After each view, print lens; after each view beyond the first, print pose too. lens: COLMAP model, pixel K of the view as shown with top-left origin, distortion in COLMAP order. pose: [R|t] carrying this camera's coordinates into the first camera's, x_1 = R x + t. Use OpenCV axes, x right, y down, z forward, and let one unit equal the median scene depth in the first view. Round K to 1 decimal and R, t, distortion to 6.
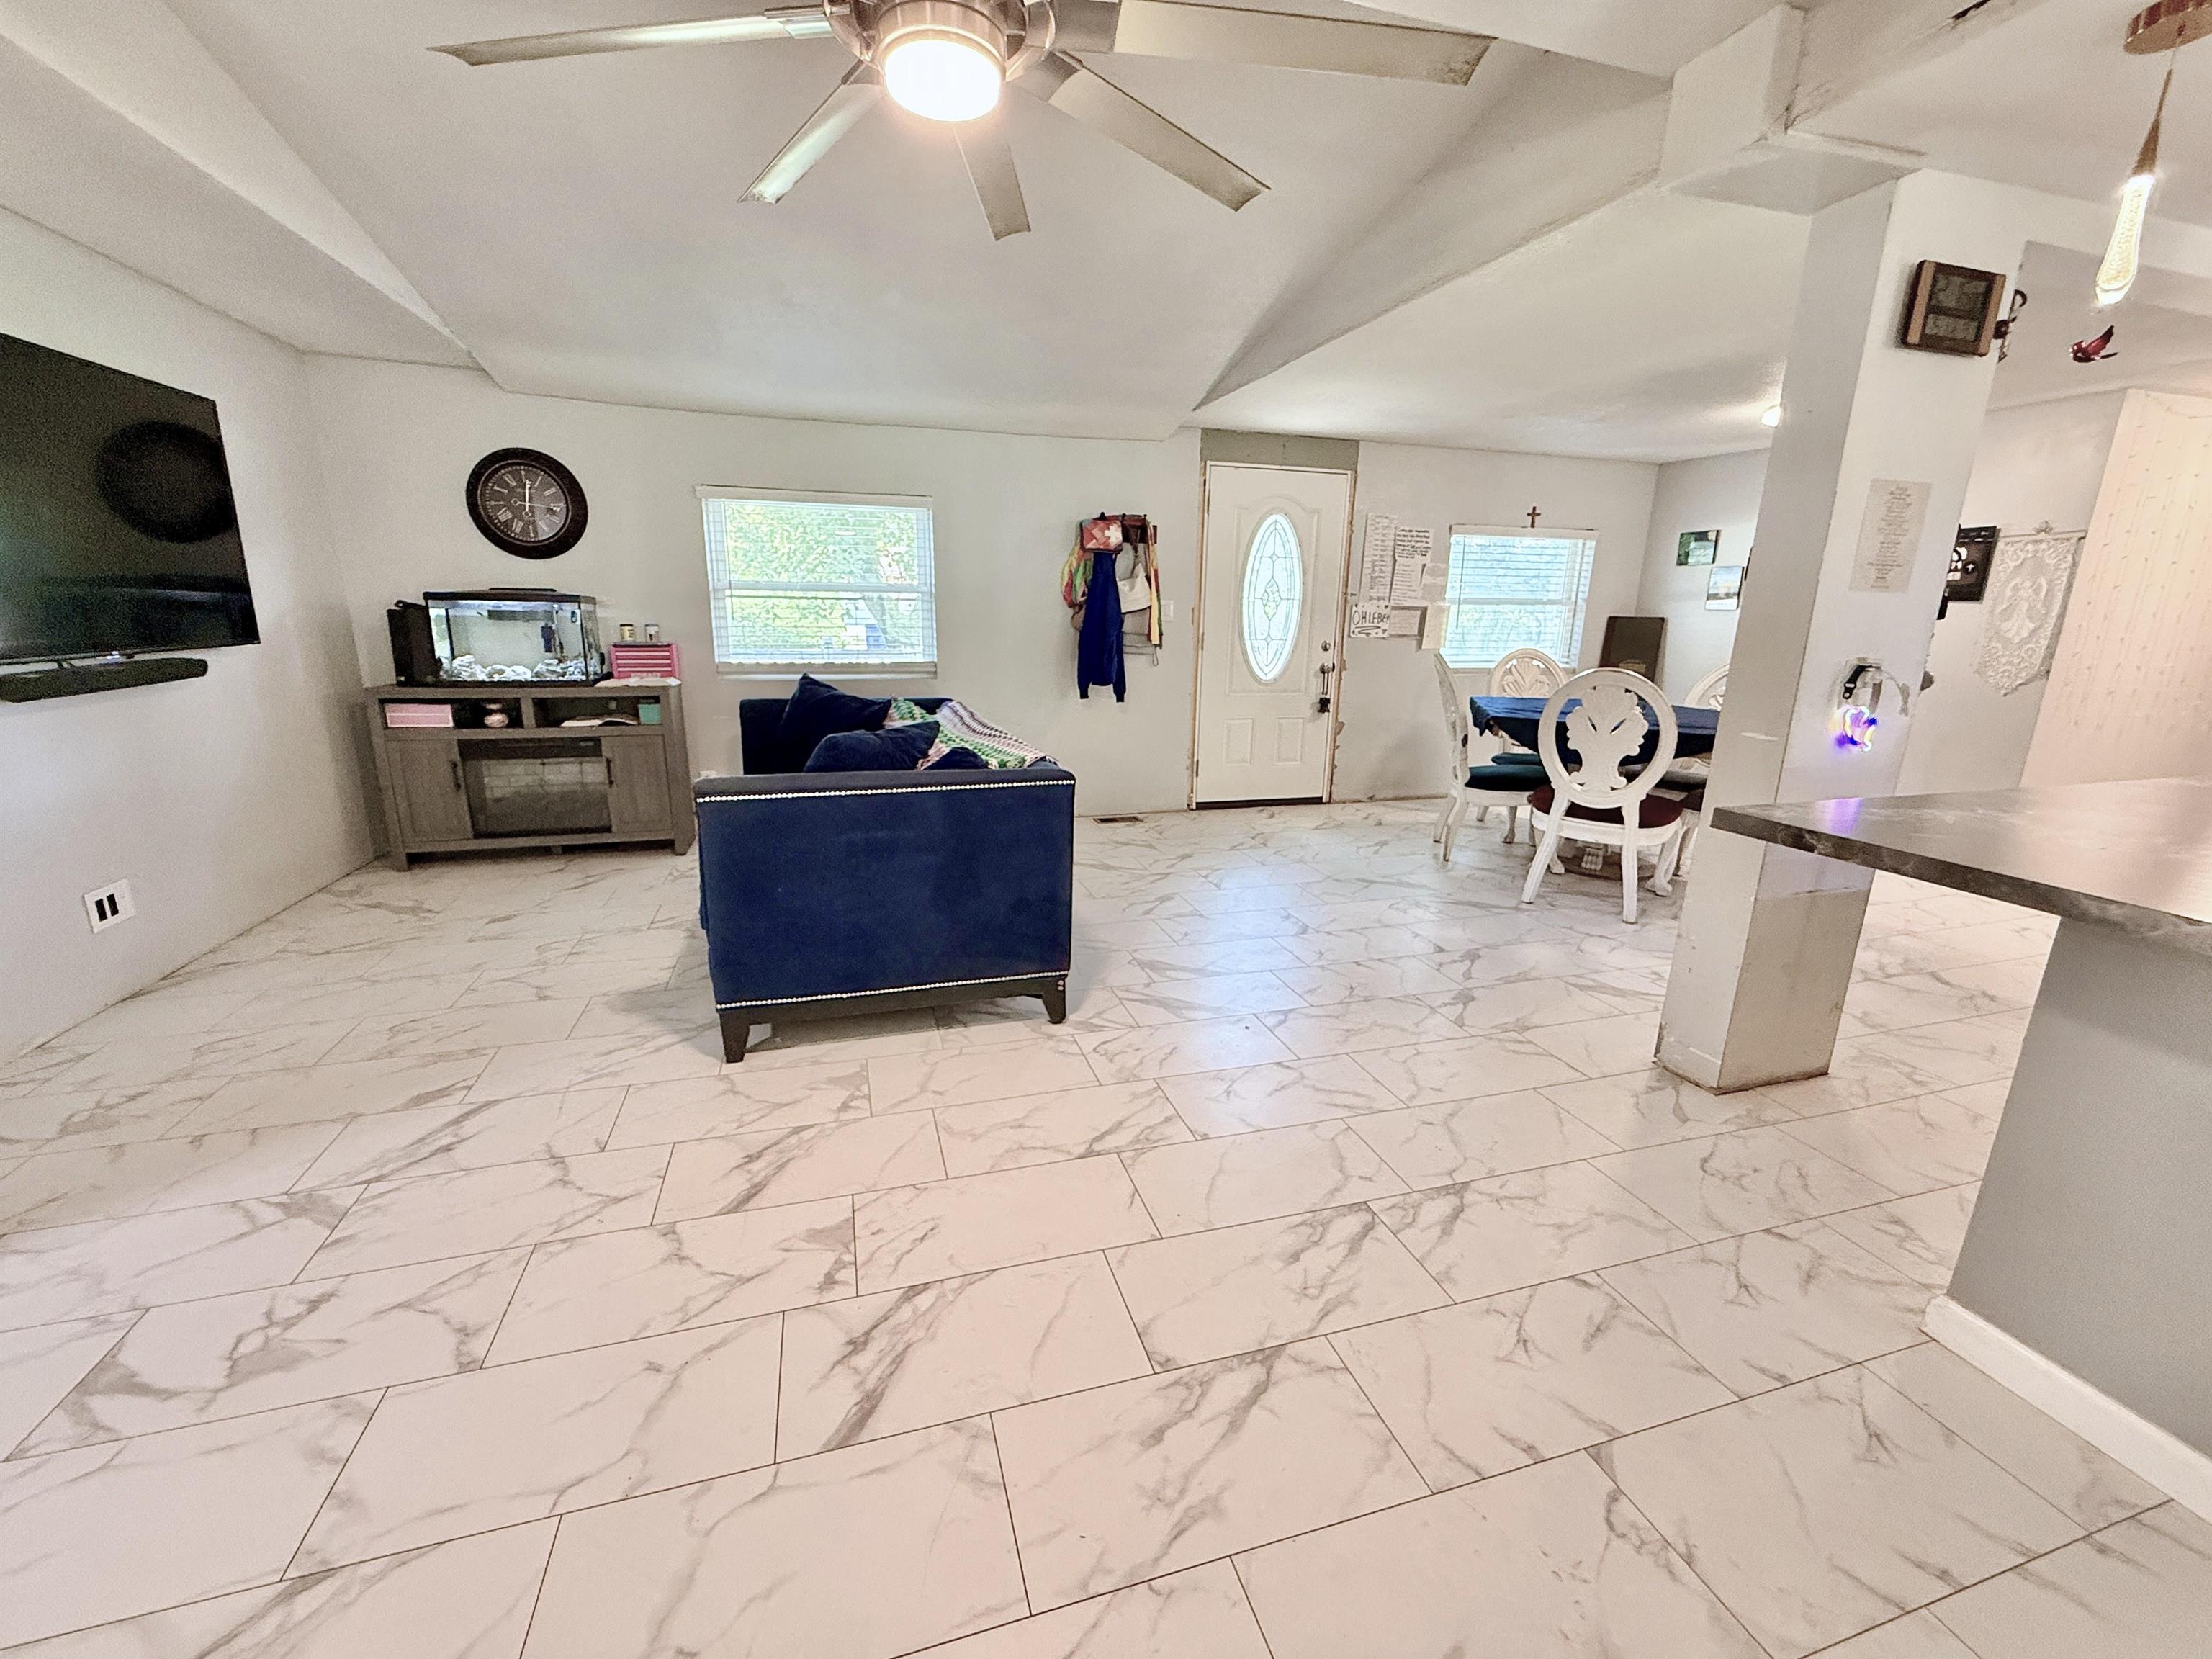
lens RADIAL K [[882.9, 0, 1100.3], [0, 882.9, 828.6], [0, 0, 1]] dist [-0.000142, 0.000000]
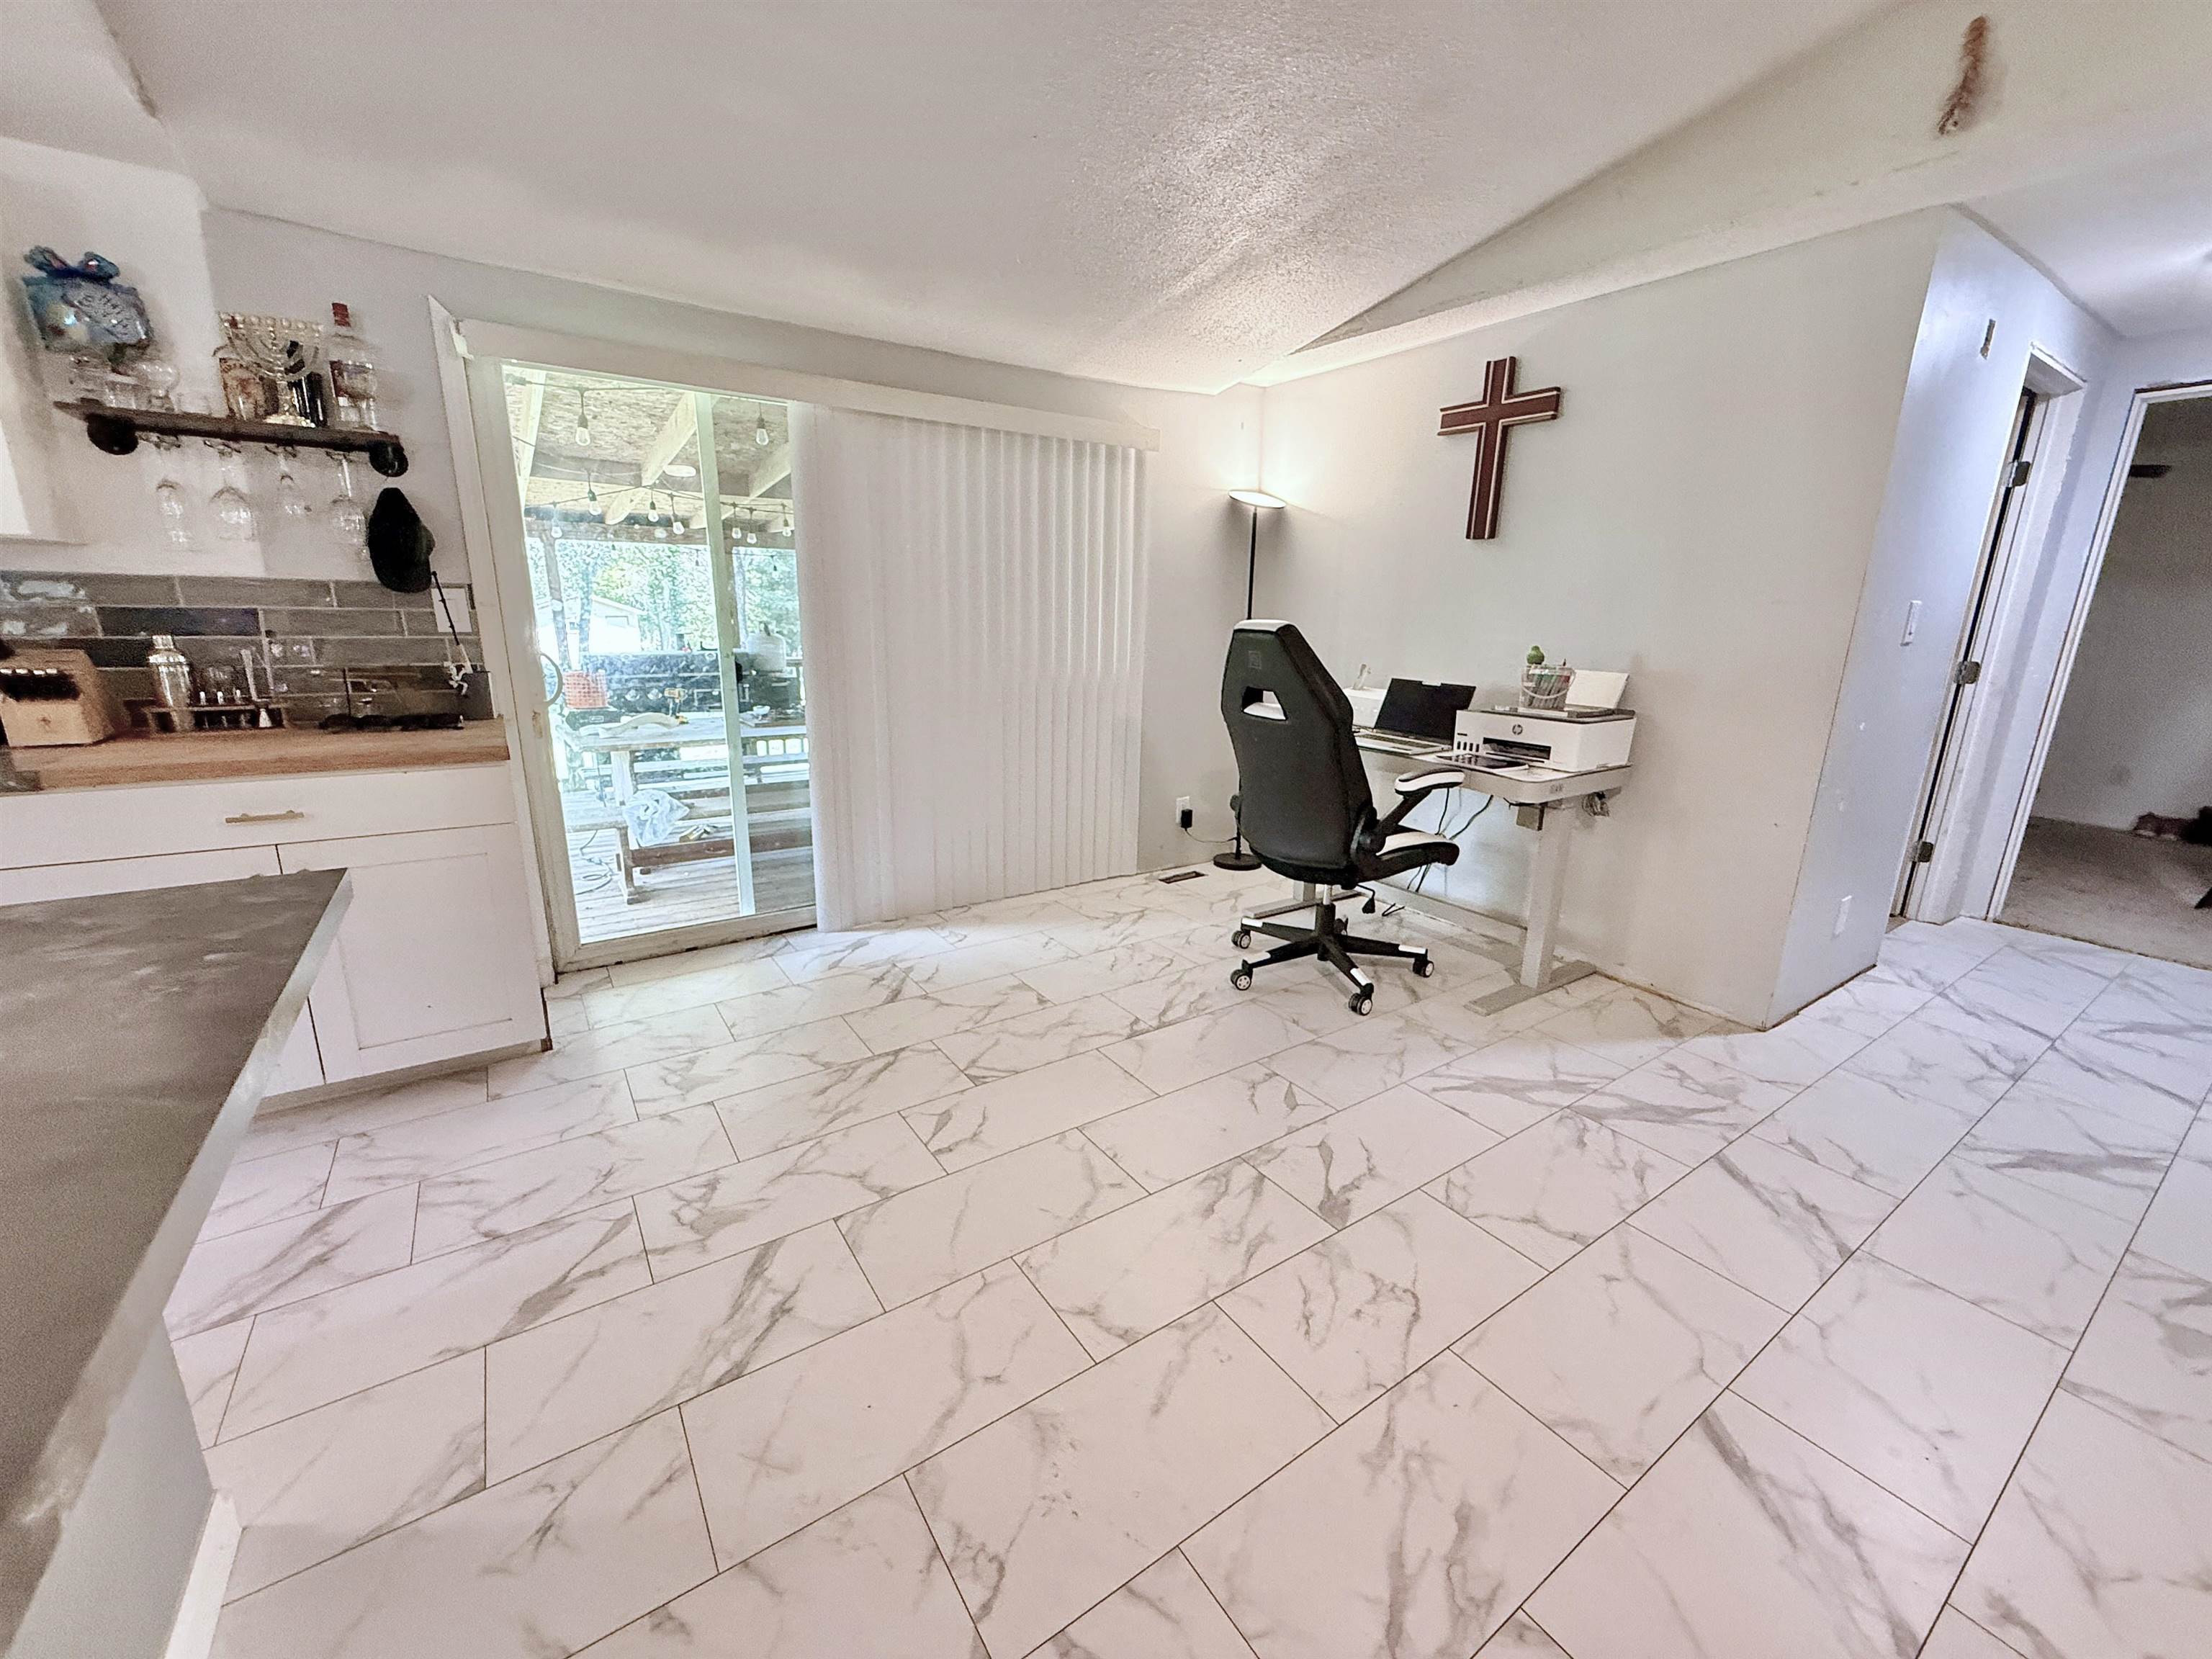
lens RADIAL K [[882.9, 0, 1099.1], [0, 882.9, 830.4], [0, 0, 1]] dist [-0.000142, 0.000000]
pose [[-0.955229, 0.036951, -0.293550, 0.228099], [-0.107182, 0.881560, 0.459744, -0.109215], [0.275770, 0.470624, -0.838131, 0.455158]]
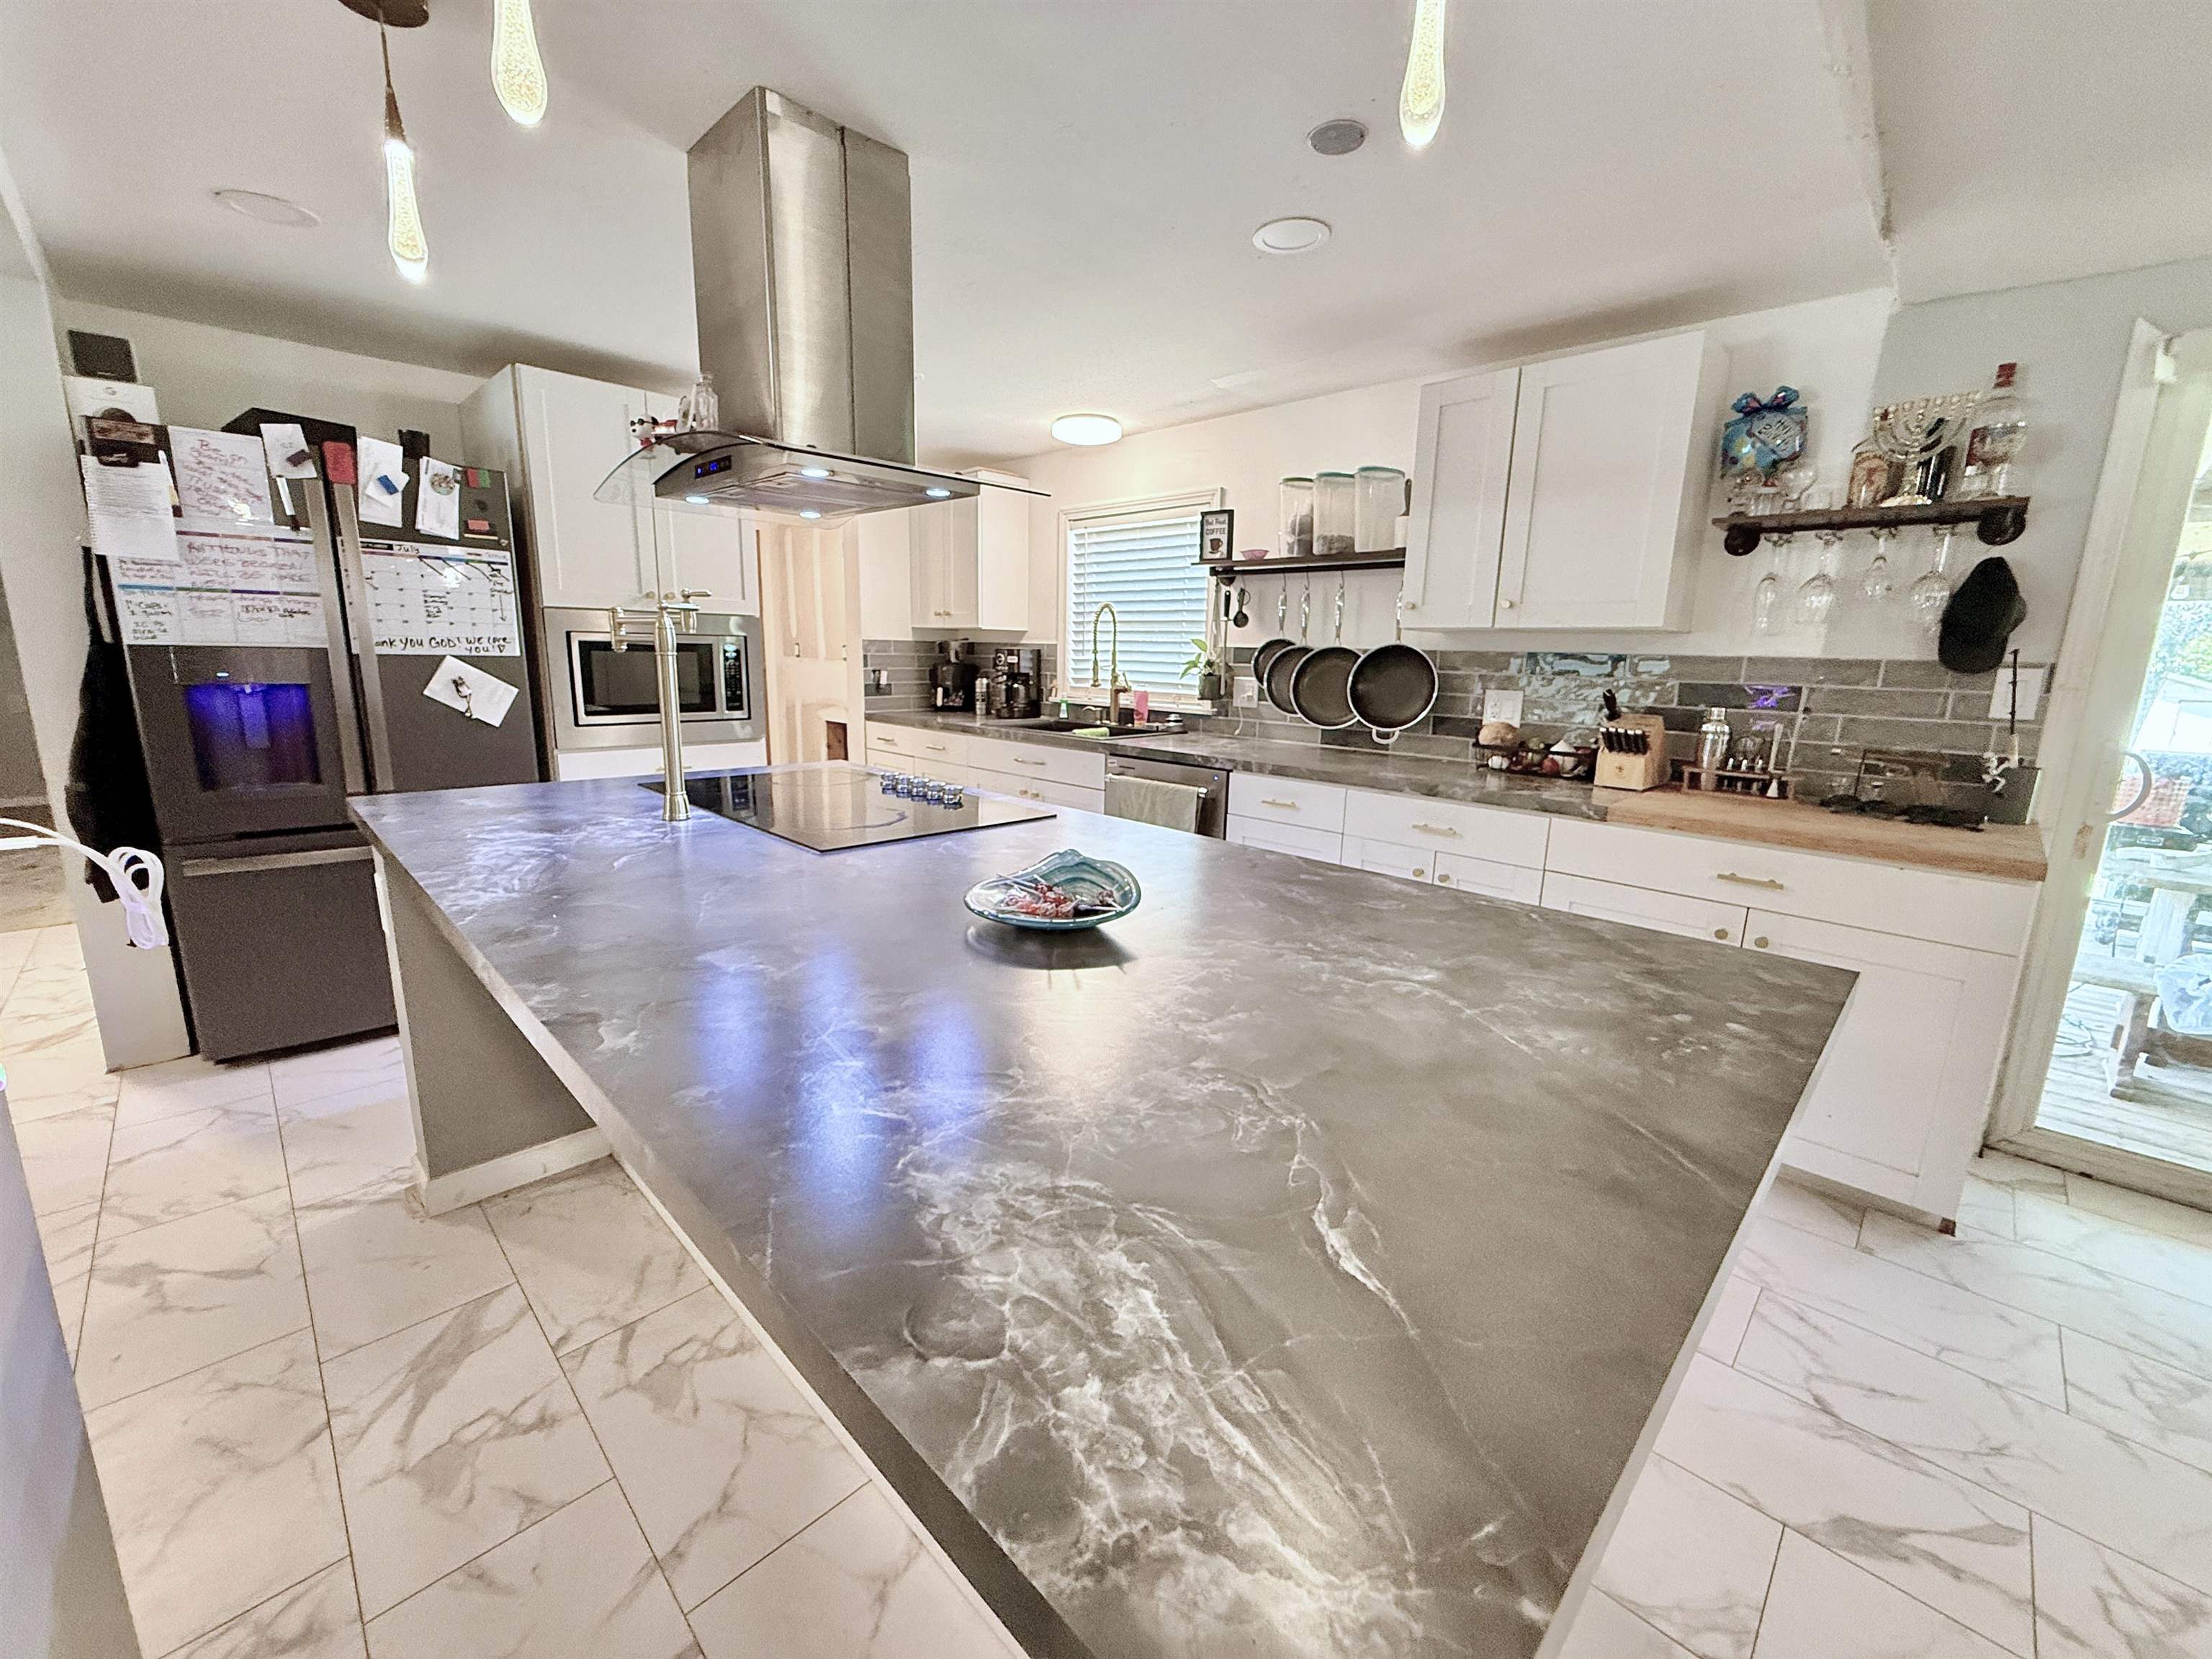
lens RADIAL K [[882.9, 0, 1101.1], [0, 882.9, 829.3], [0, 0, 1]] dist [-0.000142, 0.000000]
pose [[-0.473174, -0.202724, 0.857327, 0.267949], [0.186124, 0.928192, 0.322206, -0.106852], [-0.861083, 0.312028, -0.401465, 0.440120]]
